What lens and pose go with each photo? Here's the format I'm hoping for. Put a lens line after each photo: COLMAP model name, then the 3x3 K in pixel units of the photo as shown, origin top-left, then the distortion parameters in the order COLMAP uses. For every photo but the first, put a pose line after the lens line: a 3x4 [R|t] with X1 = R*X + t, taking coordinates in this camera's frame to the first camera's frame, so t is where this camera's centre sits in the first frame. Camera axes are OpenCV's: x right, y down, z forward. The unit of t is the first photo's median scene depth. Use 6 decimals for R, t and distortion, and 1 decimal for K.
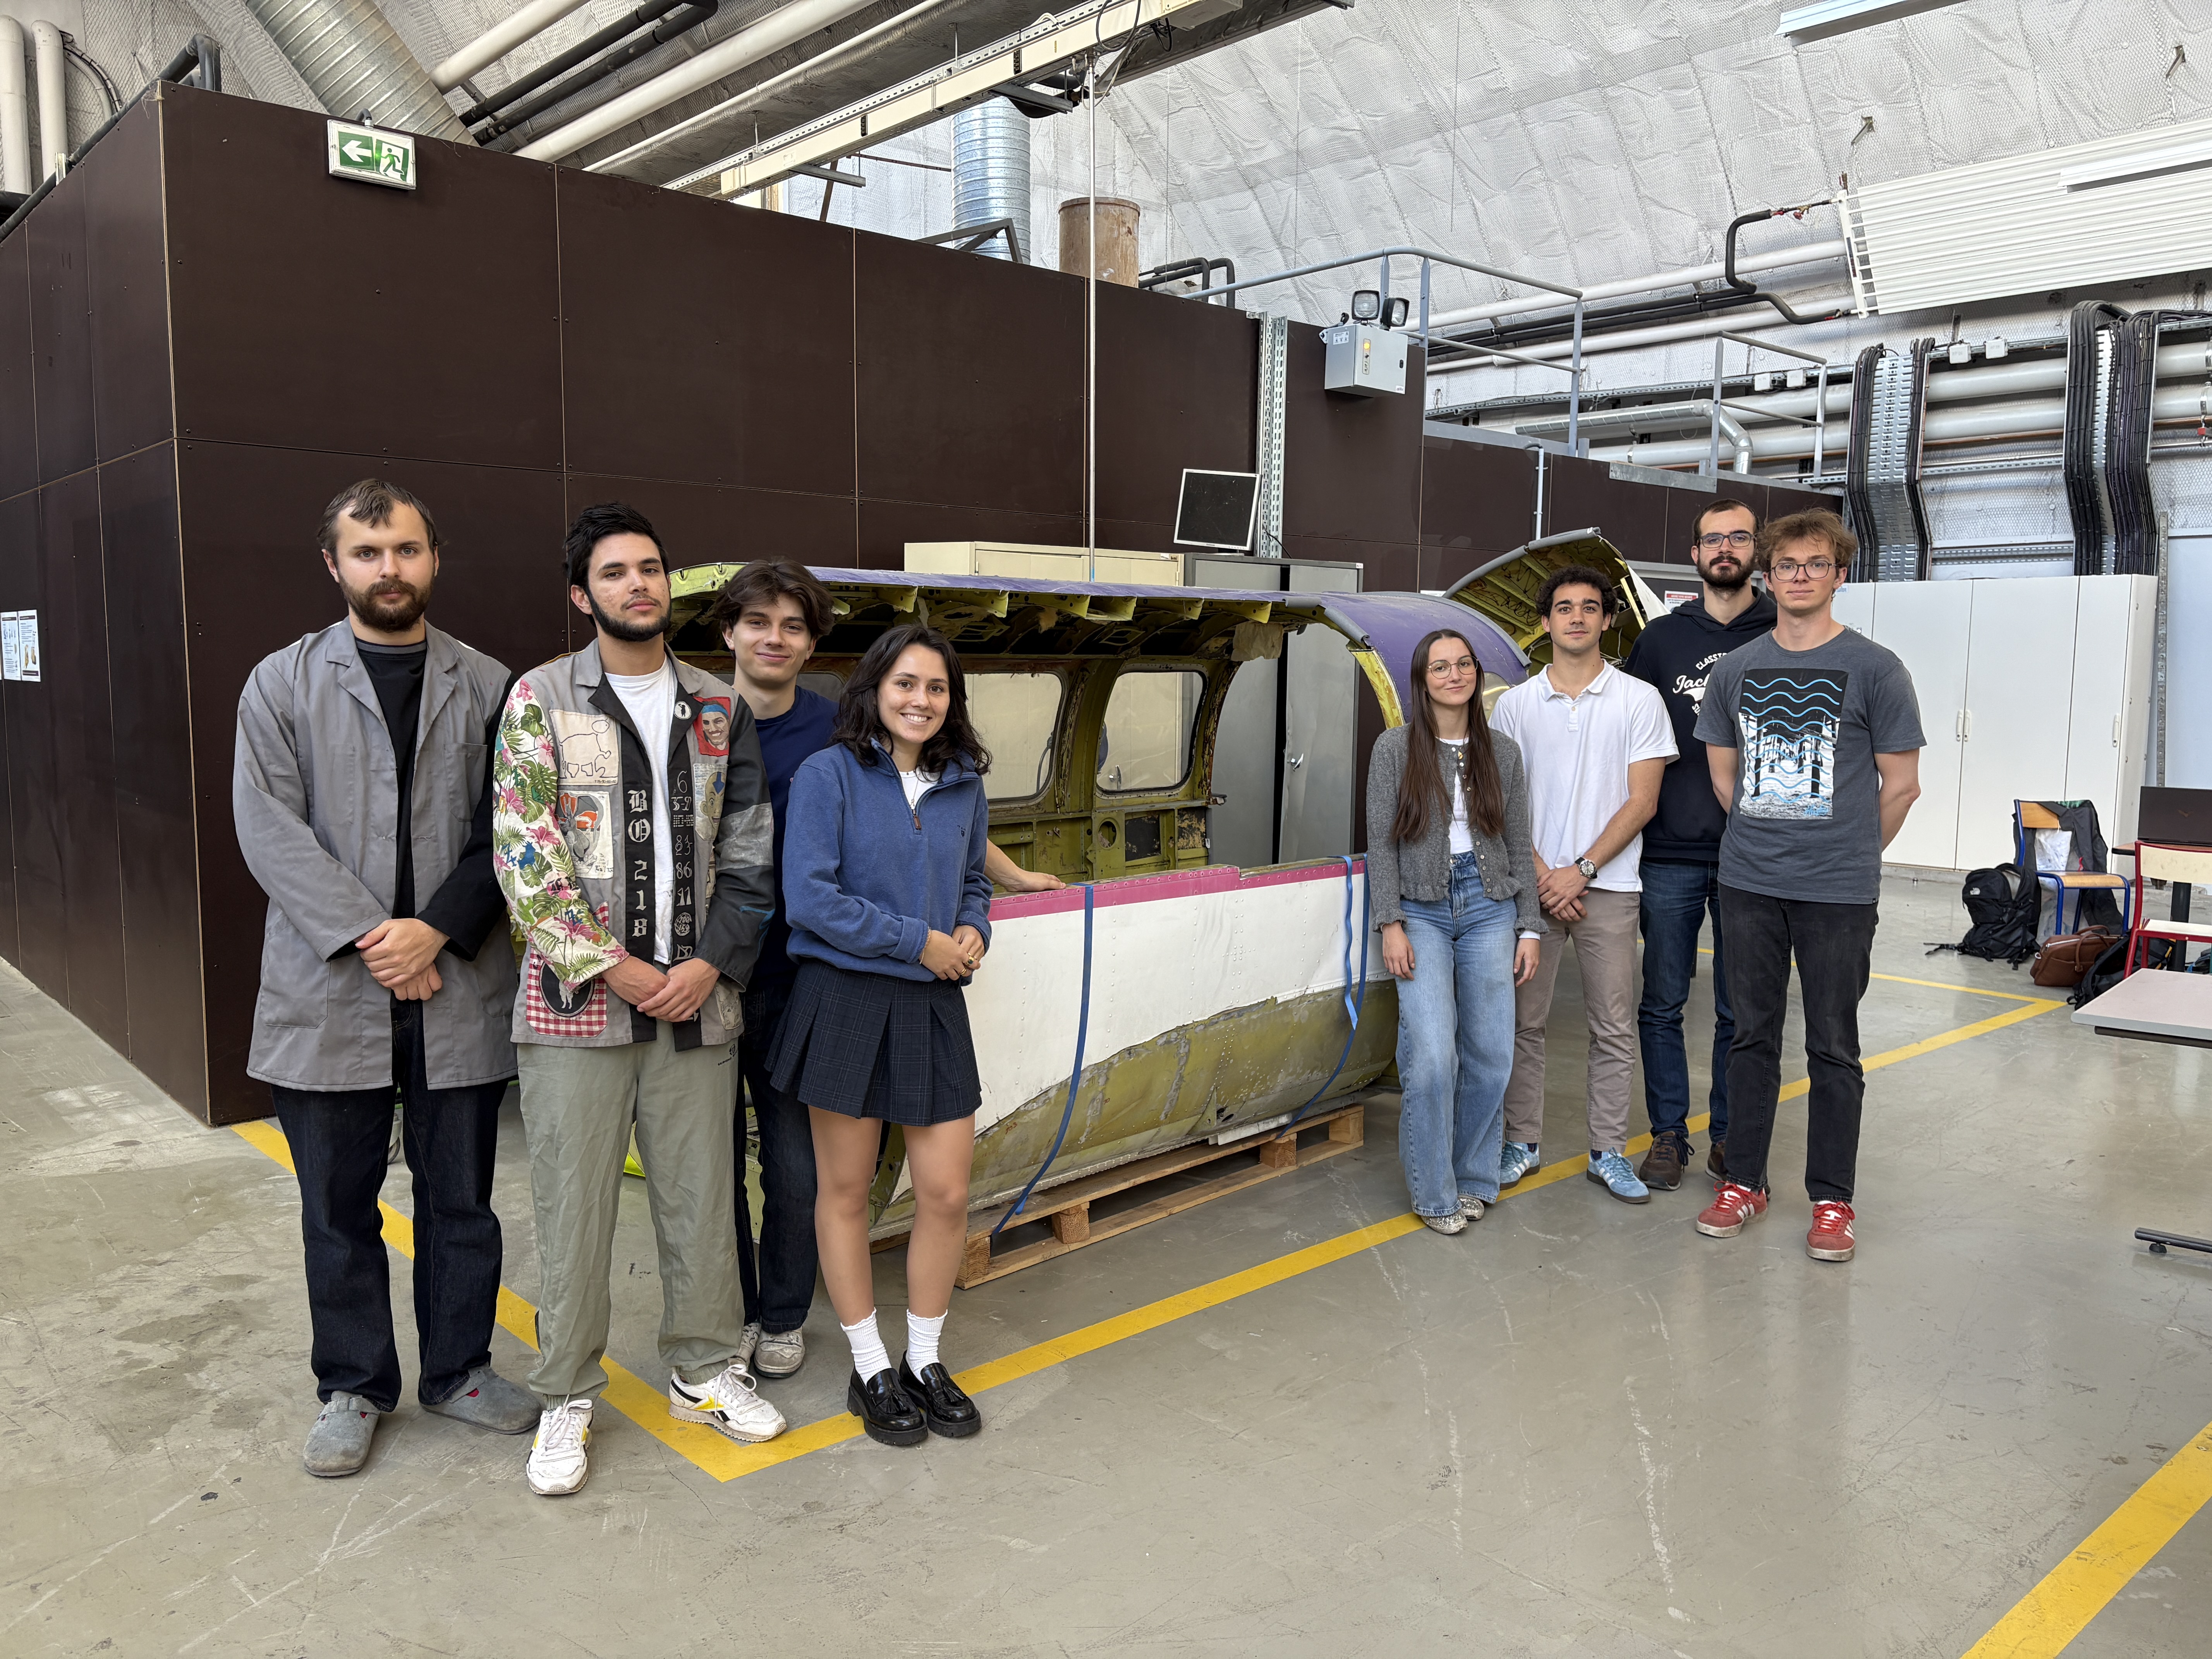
lens RADIAL K [[1690.1, 0, 1106.0], [0, 1690.1, 829.5], [0, 0, 1]] dist [-0.010262, 0.002295]
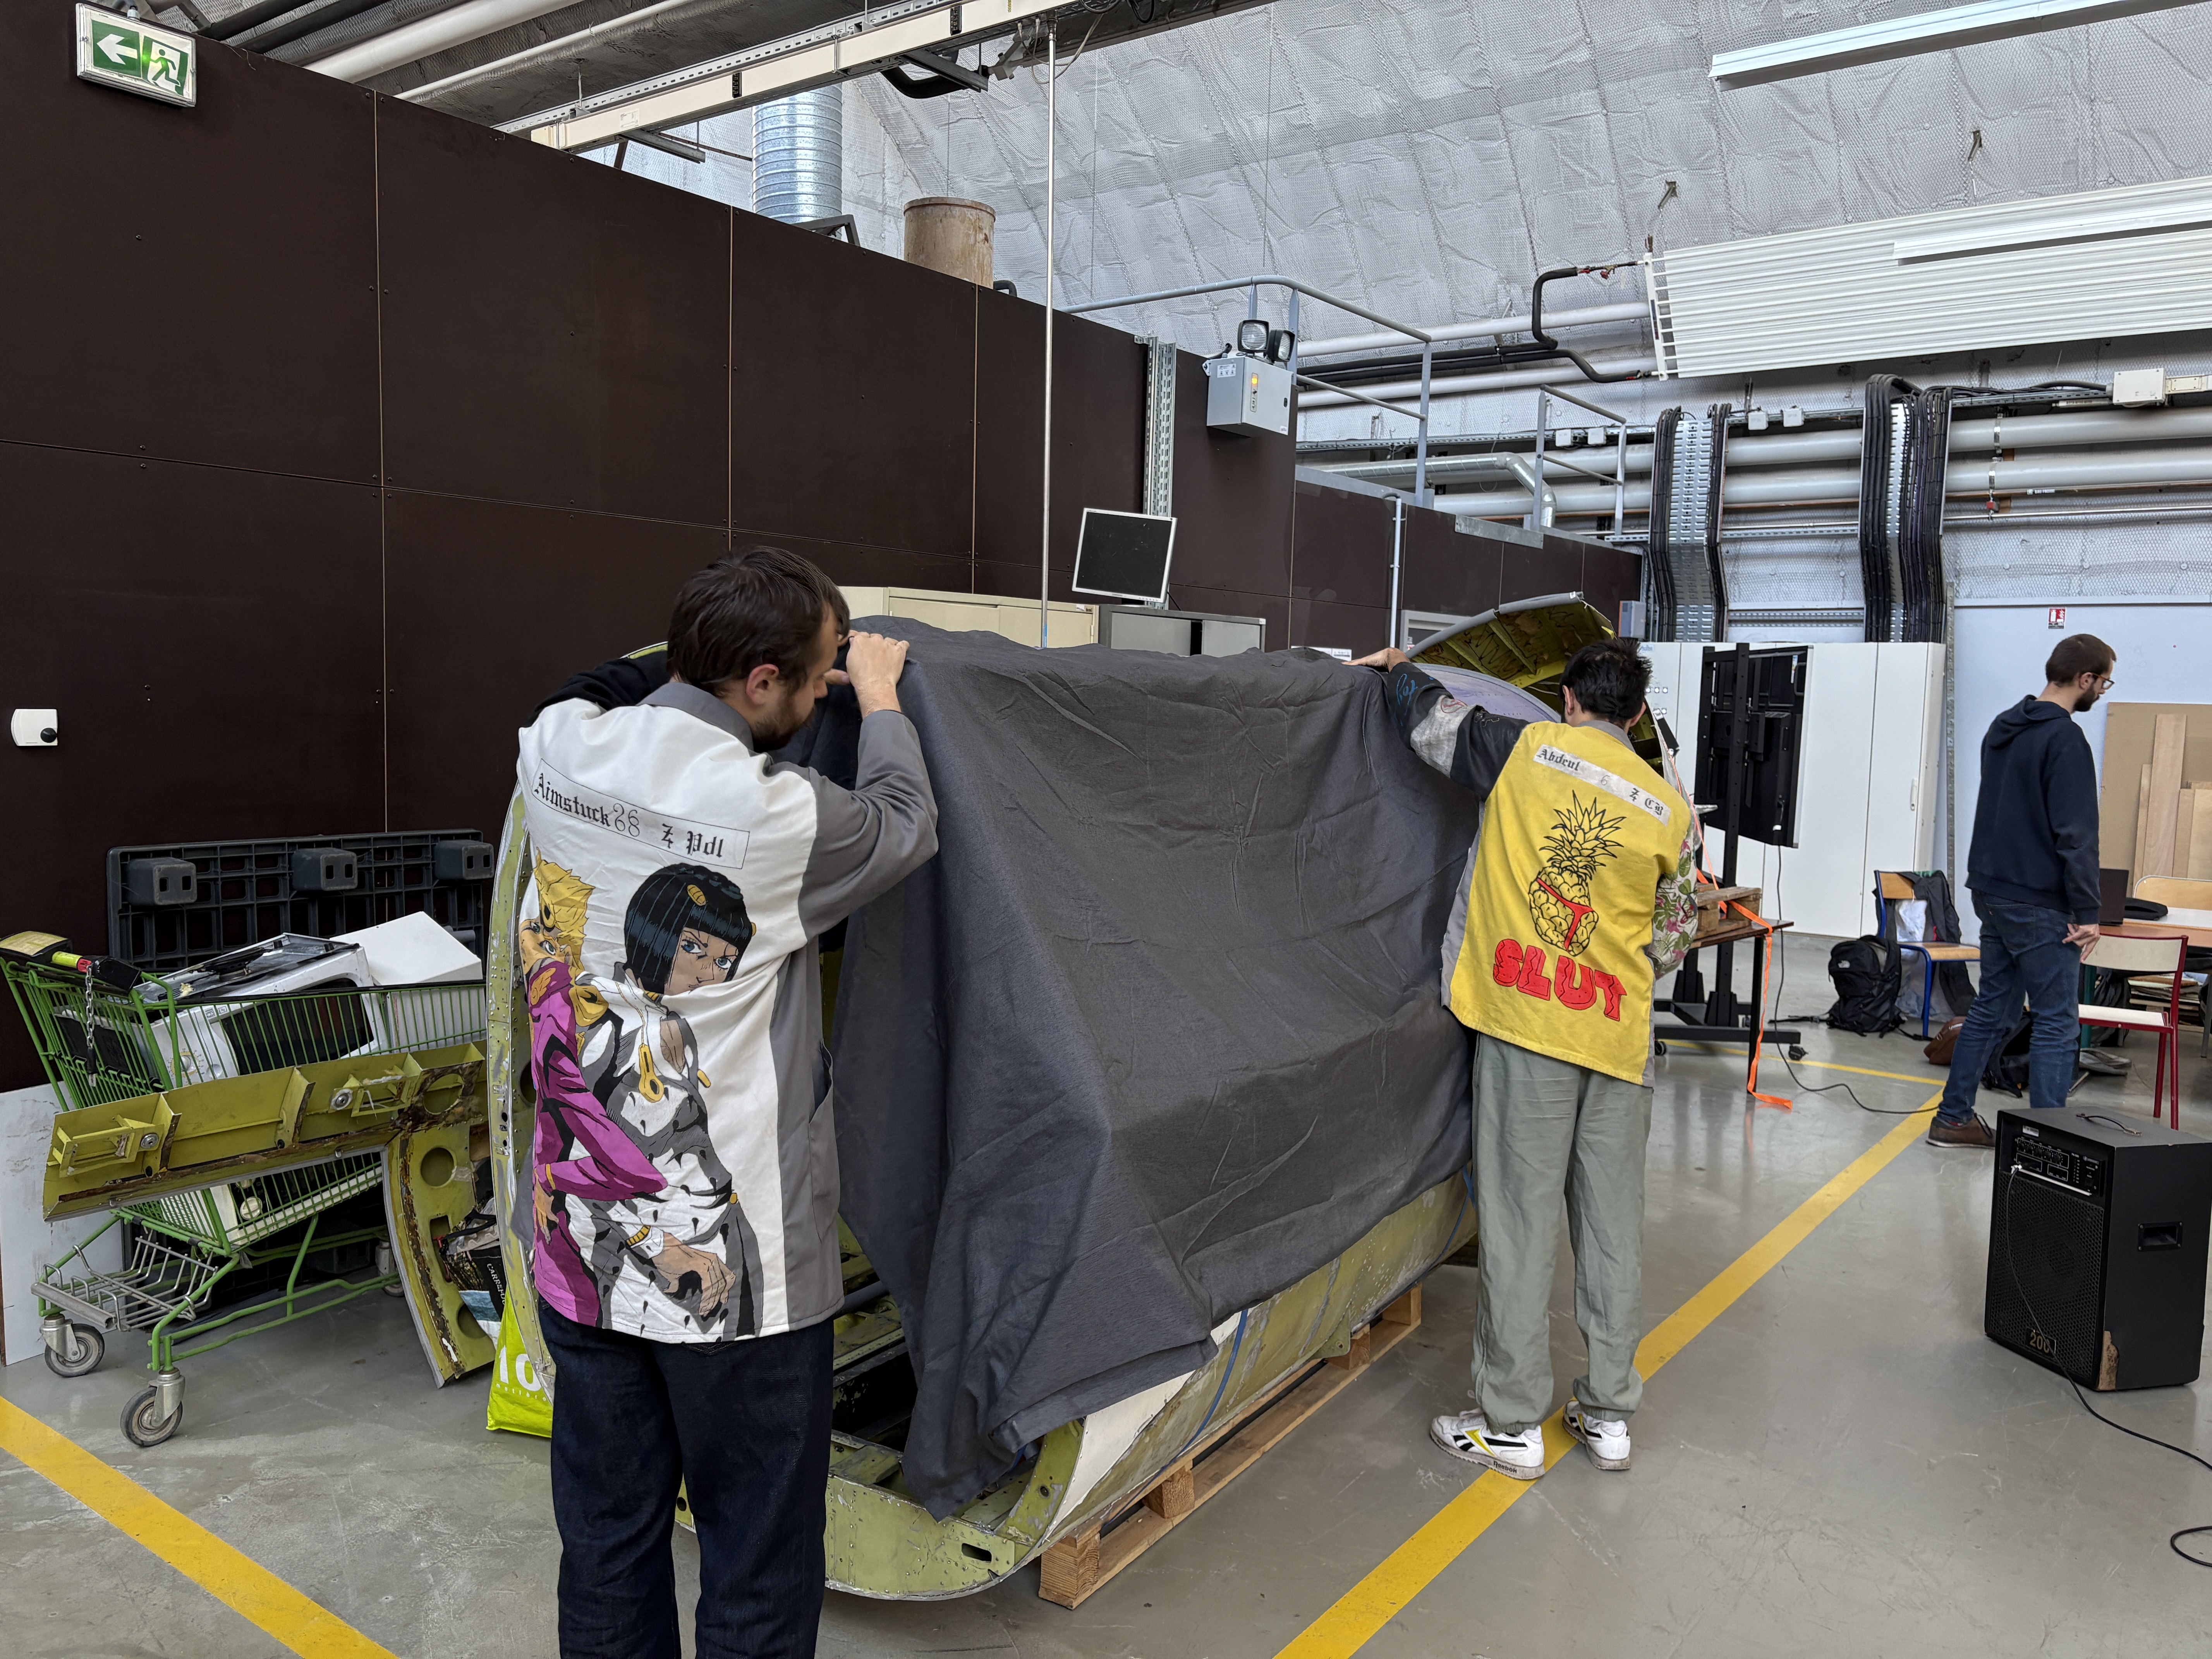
lens RADIAL K [[1612.7, 0, 1033.7], [0, 1612.7, 802.2], [0, 0, 1]] dist [-0.098702, 0.192722]
pose [[0.978896, 0.001625, 0.204355, -0.118710], [0.001853, 0.999857, -0.016828, -0.036649], [-0.204353, 0.016852, 0.978752, 0.152820]]
